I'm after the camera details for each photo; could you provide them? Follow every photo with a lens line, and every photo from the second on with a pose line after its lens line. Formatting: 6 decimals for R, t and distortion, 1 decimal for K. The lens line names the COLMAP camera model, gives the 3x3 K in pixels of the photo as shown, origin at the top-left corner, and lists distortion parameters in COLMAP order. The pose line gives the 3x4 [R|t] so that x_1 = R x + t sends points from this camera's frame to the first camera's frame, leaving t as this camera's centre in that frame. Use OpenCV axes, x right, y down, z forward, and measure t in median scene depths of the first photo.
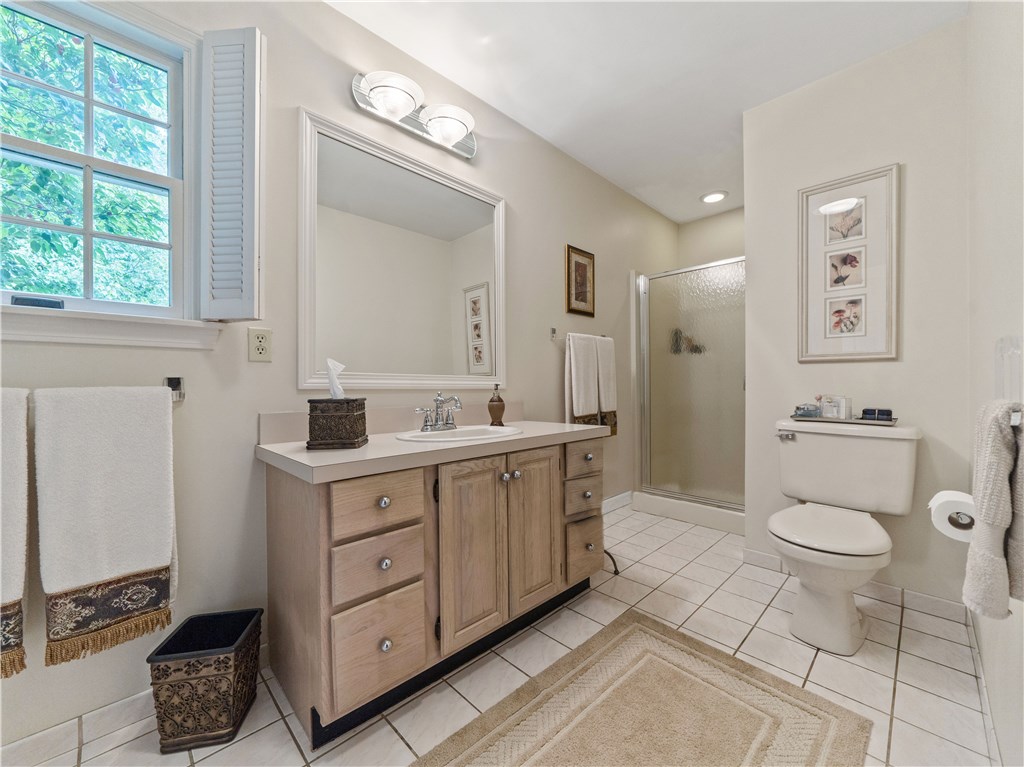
lens RADIAL K [[400.1, 0, 512.0], [0, 400.1, 383.5], [0, 0, 1]] dist [-0.000222, 0.000093]
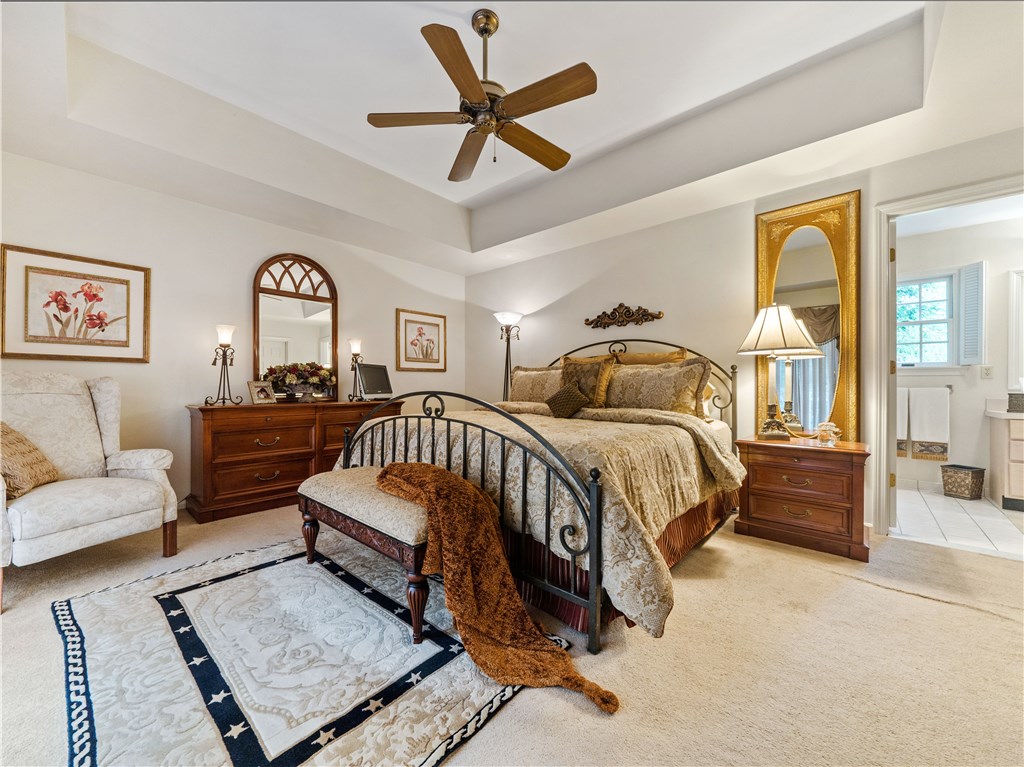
lens RADIAL K [[400.1, 0, 512.0], [0, 400.1, 383.5], [0, 0, 1]] dist [-0.000222, 0.000093]
pose [[0.072651, -0.002227, -0.997355, 2.103210], [-0.009239, 0.999953, -0.002905, 0.014649], [0.997315, 0.009426, 0.072627, -2.735364]]
